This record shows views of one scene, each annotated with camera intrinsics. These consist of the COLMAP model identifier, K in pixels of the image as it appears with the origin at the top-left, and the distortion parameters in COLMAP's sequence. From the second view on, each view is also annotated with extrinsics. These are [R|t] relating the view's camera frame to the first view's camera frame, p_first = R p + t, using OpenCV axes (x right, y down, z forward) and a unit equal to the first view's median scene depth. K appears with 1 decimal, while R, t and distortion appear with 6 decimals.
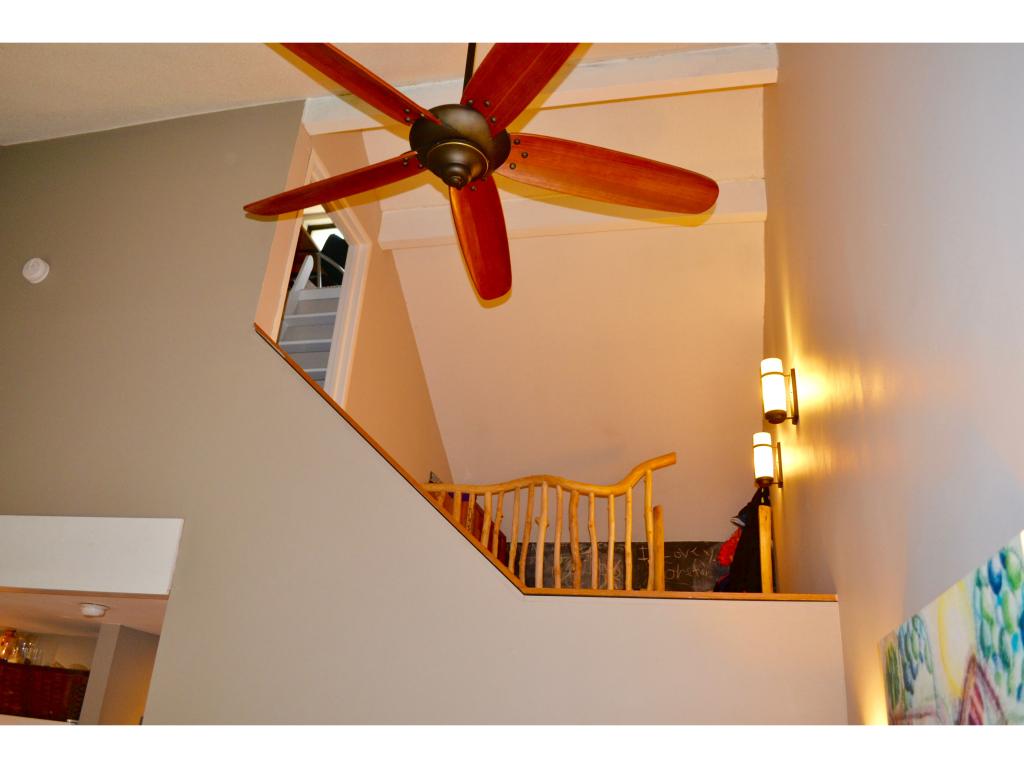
lens RADIAL K [[818.6, 0, 506.9], [0, 818.6, 383.9], [0, 0, 1]] dist [-0.084637, 0.011500]
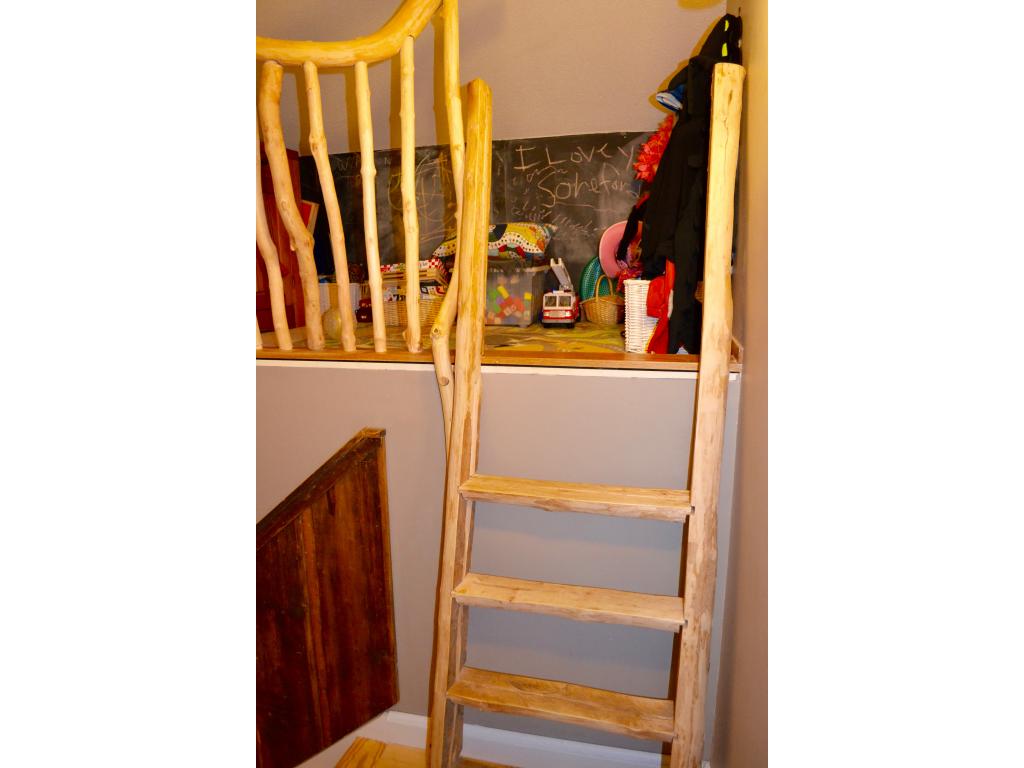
lens RADIAL K [[619.9, 0, 512.0], [0, 619.9, 384.0], [0, 0, 1]] dist [-0.070263, 0.000044]
pose [[0.996716, -0.074631, -0.031428, 0.192342], [0.079048, 0.812473, 0.577615, 0.091068], [-0.017574, -0.578202, 0.815704, 0.615232]]
